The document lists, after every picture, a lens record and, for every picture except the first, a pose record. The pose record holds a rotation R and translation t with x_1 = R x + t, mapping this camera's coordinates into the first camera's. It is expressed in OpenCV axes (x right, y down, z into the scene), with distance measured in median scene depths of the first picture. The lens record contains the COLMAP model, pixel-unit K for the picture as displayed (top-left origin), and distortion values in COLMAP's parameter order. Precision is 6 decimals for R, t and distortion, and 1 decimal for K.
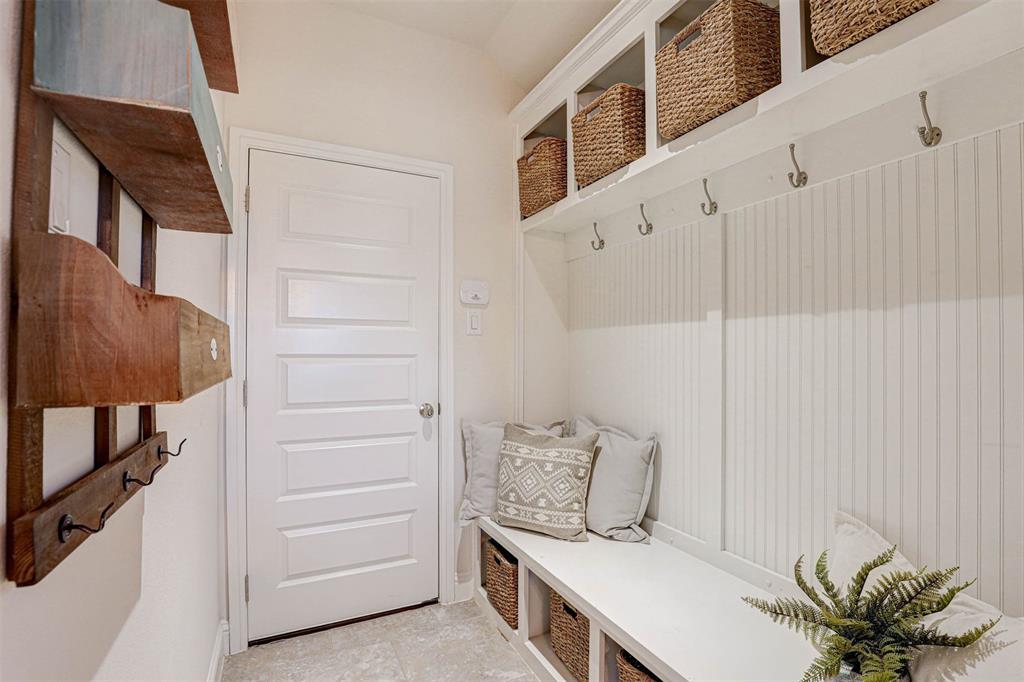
lens RADIAL K [[476.5, 0, 510.7], [0, 476.5, 353.9], [0, 0, 1]] dist [-0.025028, 0.002143]
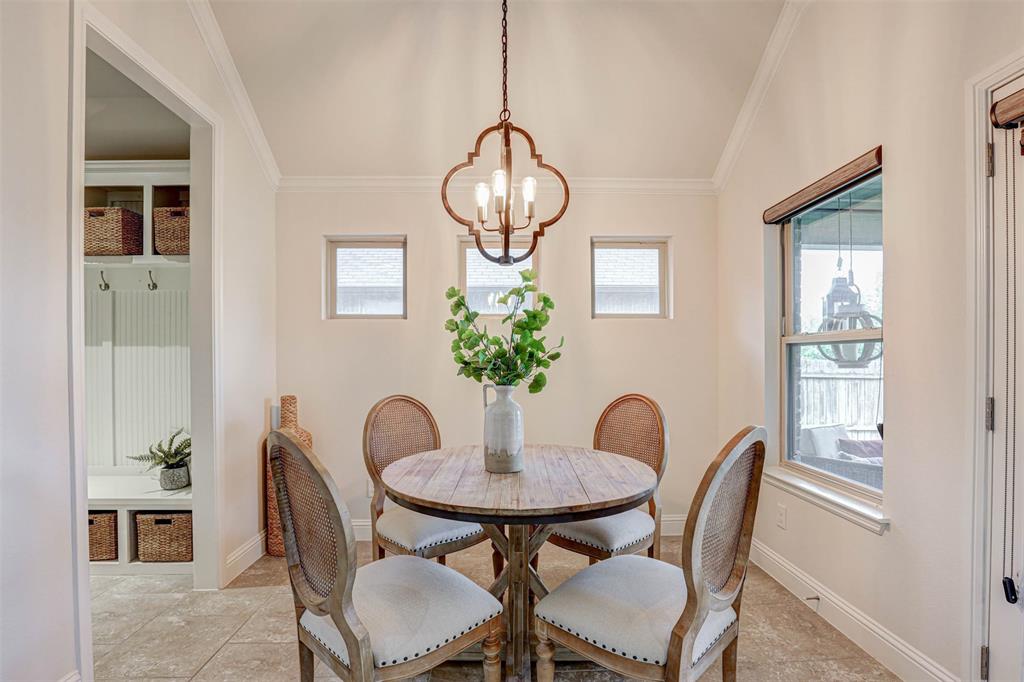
lens RADIAL K [[476.5, 0, 501.9], [0, 476.5, 361.1], [0, 0, 1]] dist [-0.025028, 0.002143]
pose [[0.420336, -0.003338, 0.907362, -0.769568], [0.003149, 0.999993, 0.002220, -0.015316], [-0.907363, 0.001924, 0.420344, -1.543628]]
